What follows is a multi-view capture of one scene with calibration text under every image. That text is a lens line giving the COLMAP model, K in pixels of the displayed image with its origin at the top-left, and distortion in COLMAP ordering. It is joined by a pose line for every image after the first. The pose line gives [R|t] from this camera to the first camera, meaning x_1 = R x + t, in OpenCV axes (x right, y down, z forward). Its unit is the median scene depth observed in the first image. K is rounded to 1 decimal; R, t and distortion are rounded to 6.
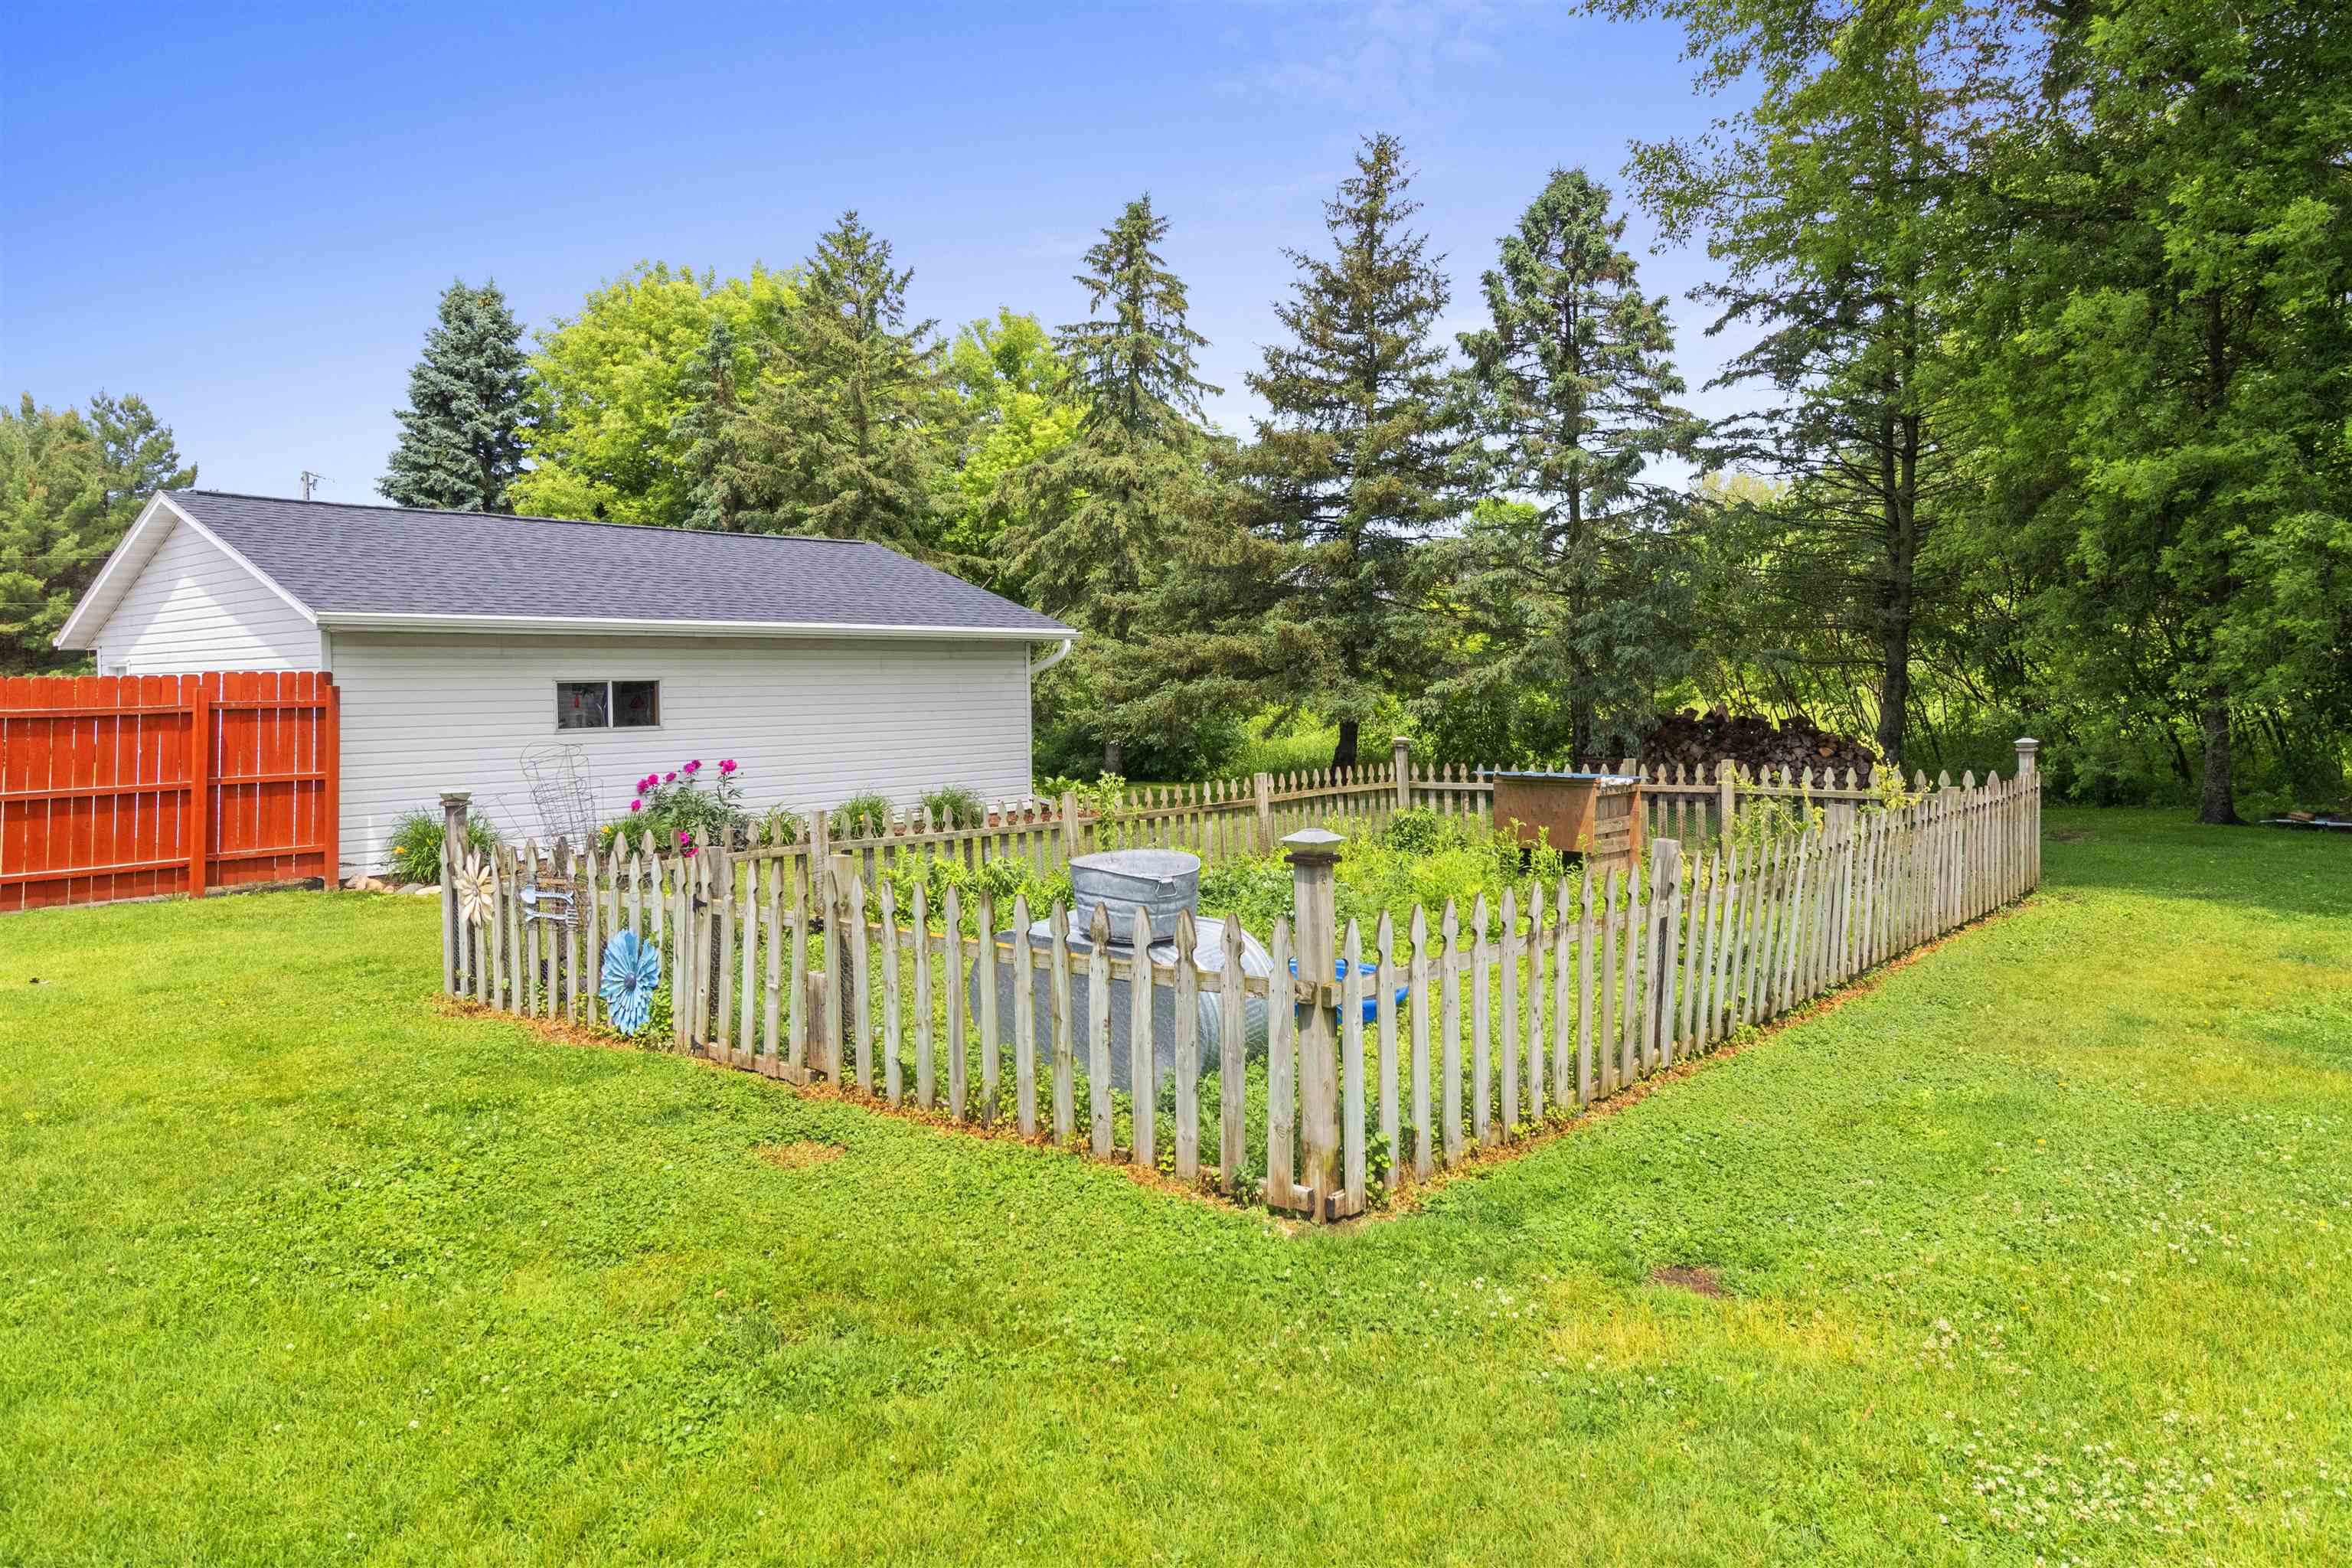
lens RADIAL K [[1440.0, 0, 1180.5], [0, 1440.0, 772.5], [0, 0, 1]] dist [0.006862, -0.006060]
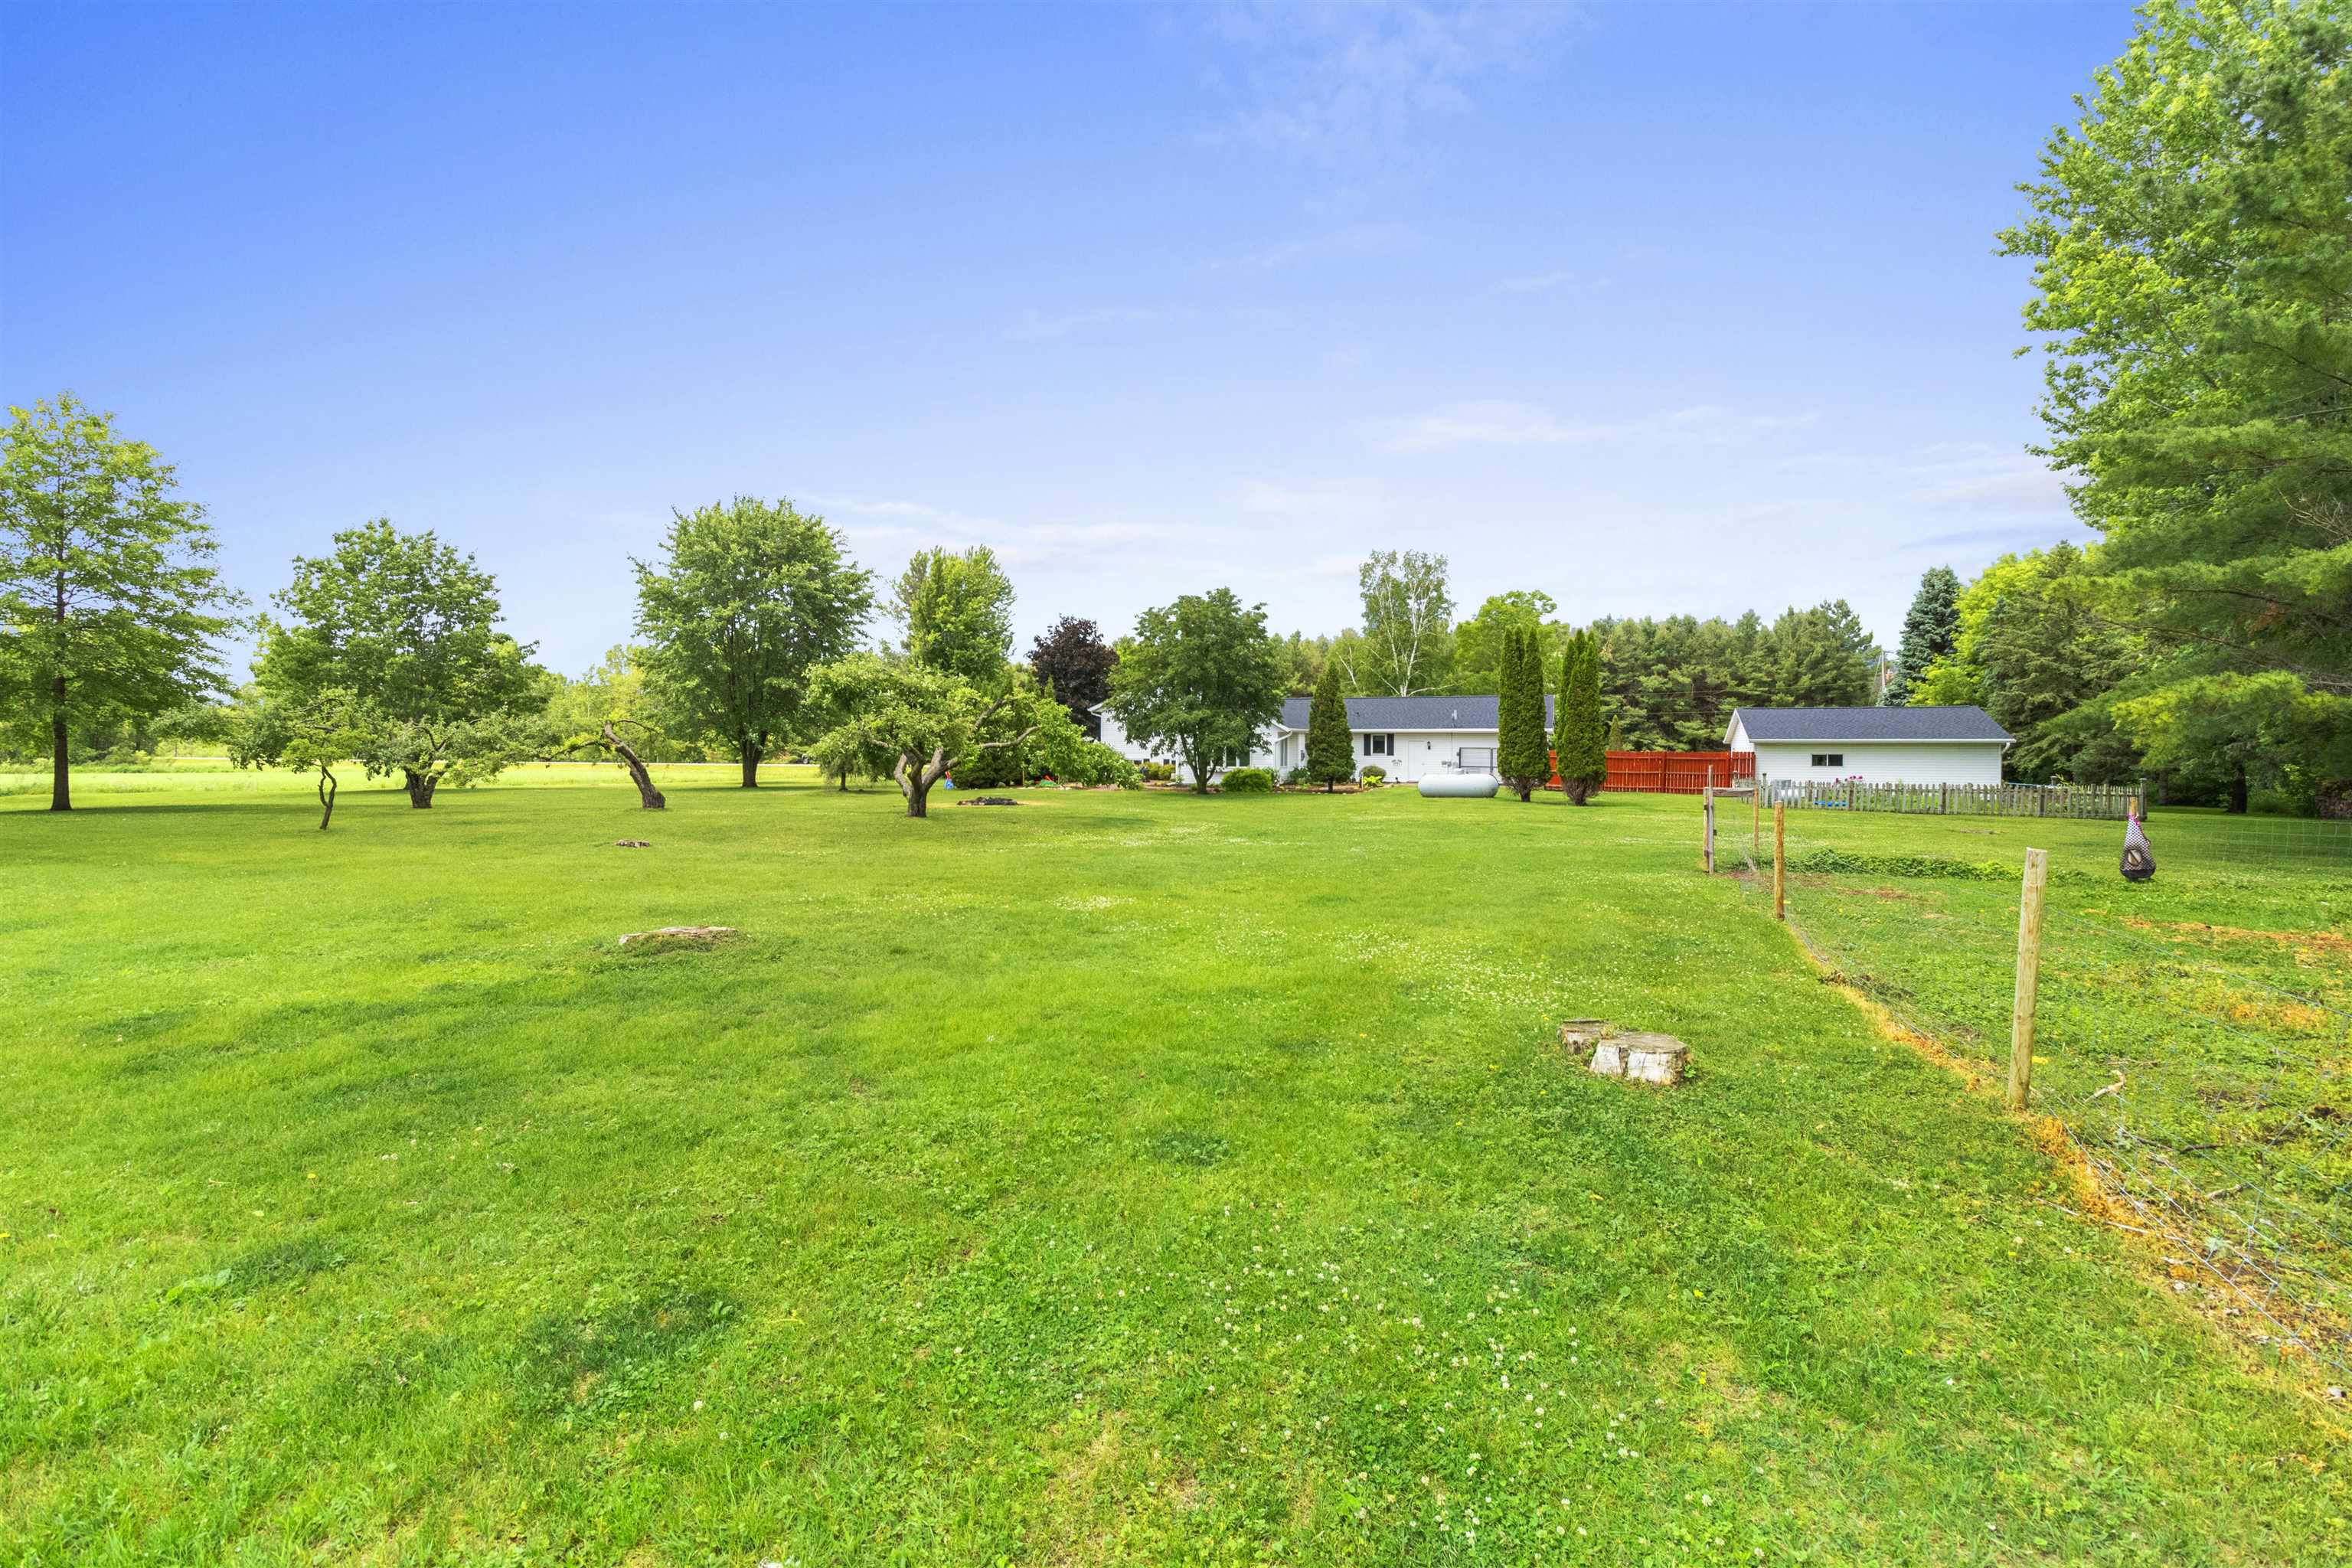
lens RADIAL K [[1074.9, 0, 1185.9], [0, 1074.9, 794.1], [0, 0, 1]] dist [-0.002201, -0.000048]
pose [[0.353998, 0.046106, -0.934109, 0.617985], [-0.068973, 0.997351, 0.023089, 0.034278], [0.932699, 0.056254, 0.356241, -0.587174]]
